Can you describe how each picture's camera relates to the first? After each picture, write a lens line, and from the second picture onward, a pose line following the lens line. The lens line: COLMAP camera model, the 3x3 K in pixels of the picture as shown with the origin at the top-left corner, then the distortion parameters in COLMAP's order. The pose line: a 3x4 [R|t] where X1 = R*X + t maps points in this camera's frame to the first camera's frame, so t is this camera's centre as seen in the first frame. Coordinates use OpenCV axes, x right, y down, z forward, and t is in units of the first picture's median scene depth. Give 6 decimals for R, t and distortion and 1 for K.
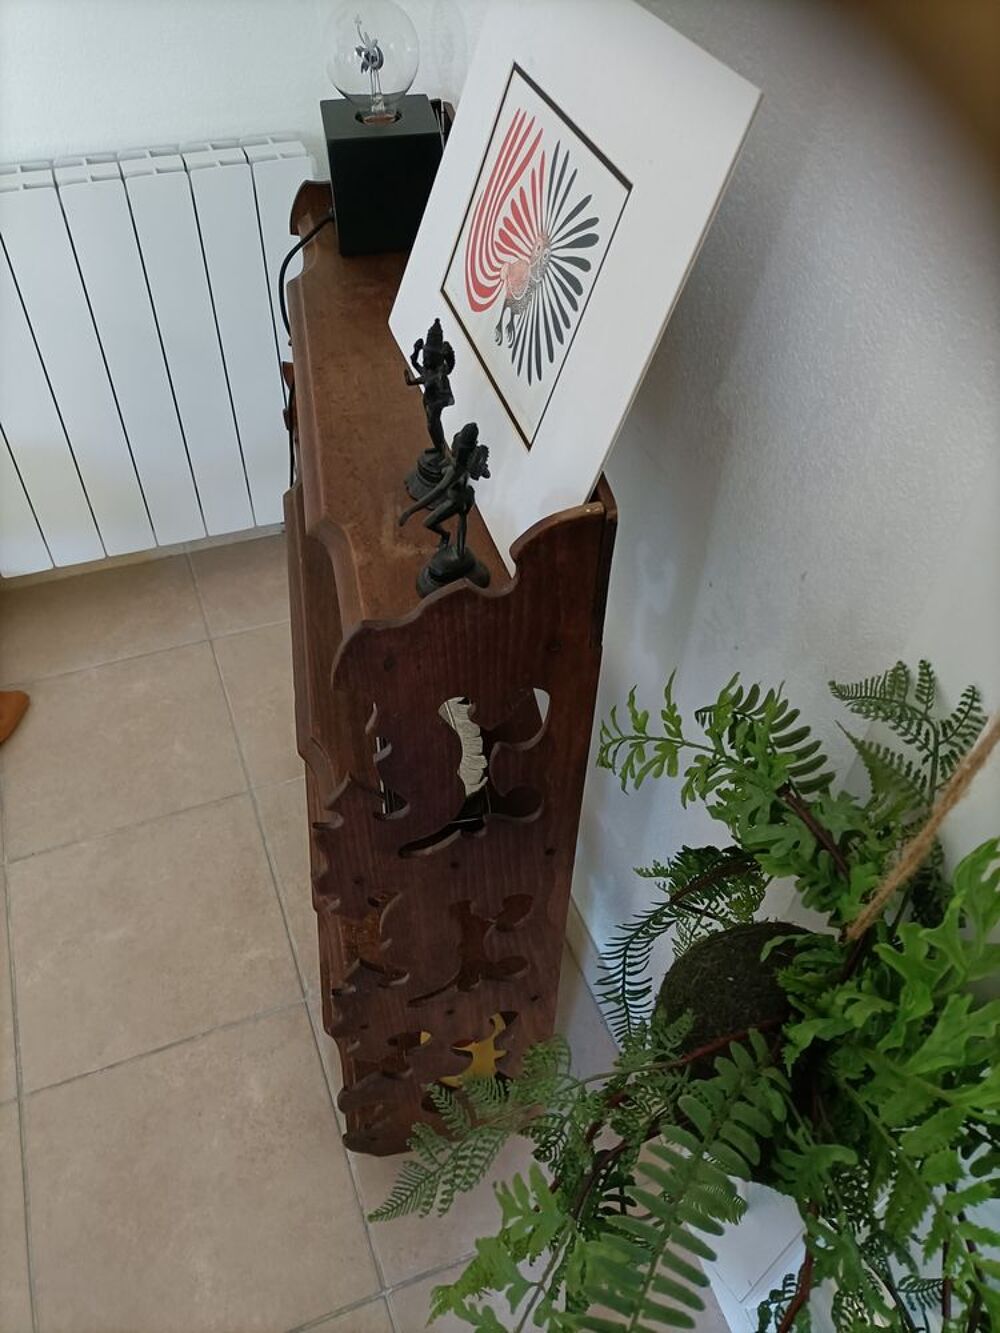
lens RADIAL K [[963.9, 0, 500.0], [0, 963.9, 666.5], [0, 0, 1]] dist [-0.001562, -0.001557]
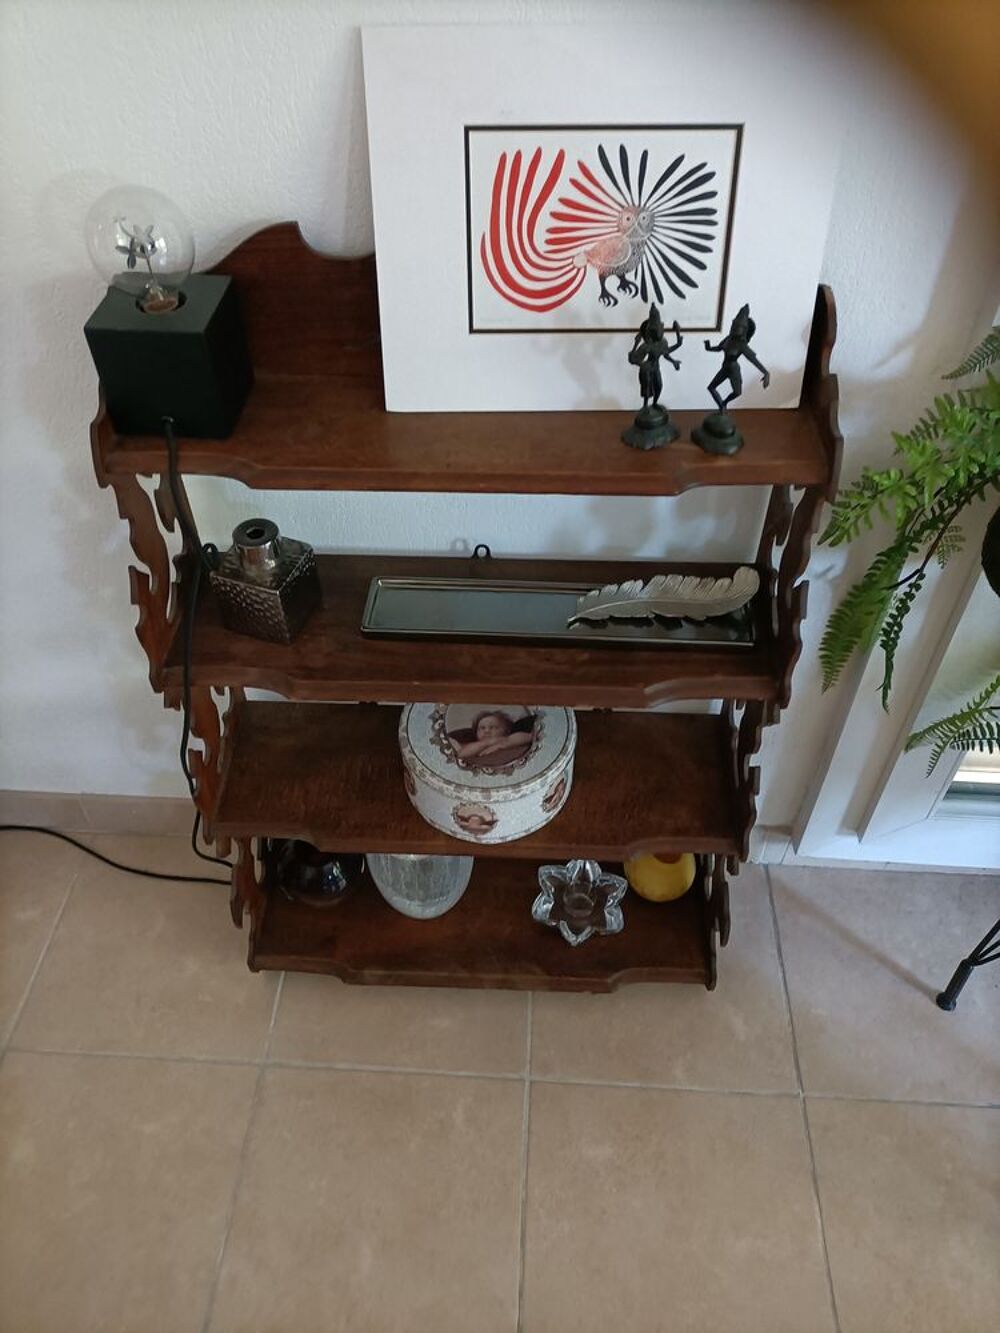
lens RADIAL K [[963.9, 0, 500.0], [0, 963.9, 666.5], [0, 0, 1]] dist [-0.001562, -0.001557]
pose [[0.419098, -0.644602, 0.639410, -1.200241], [0.691009, 0.683270, 0.235900, -0.414960], [-0.588951, 0.342973, 0.731783, 0.308394]]
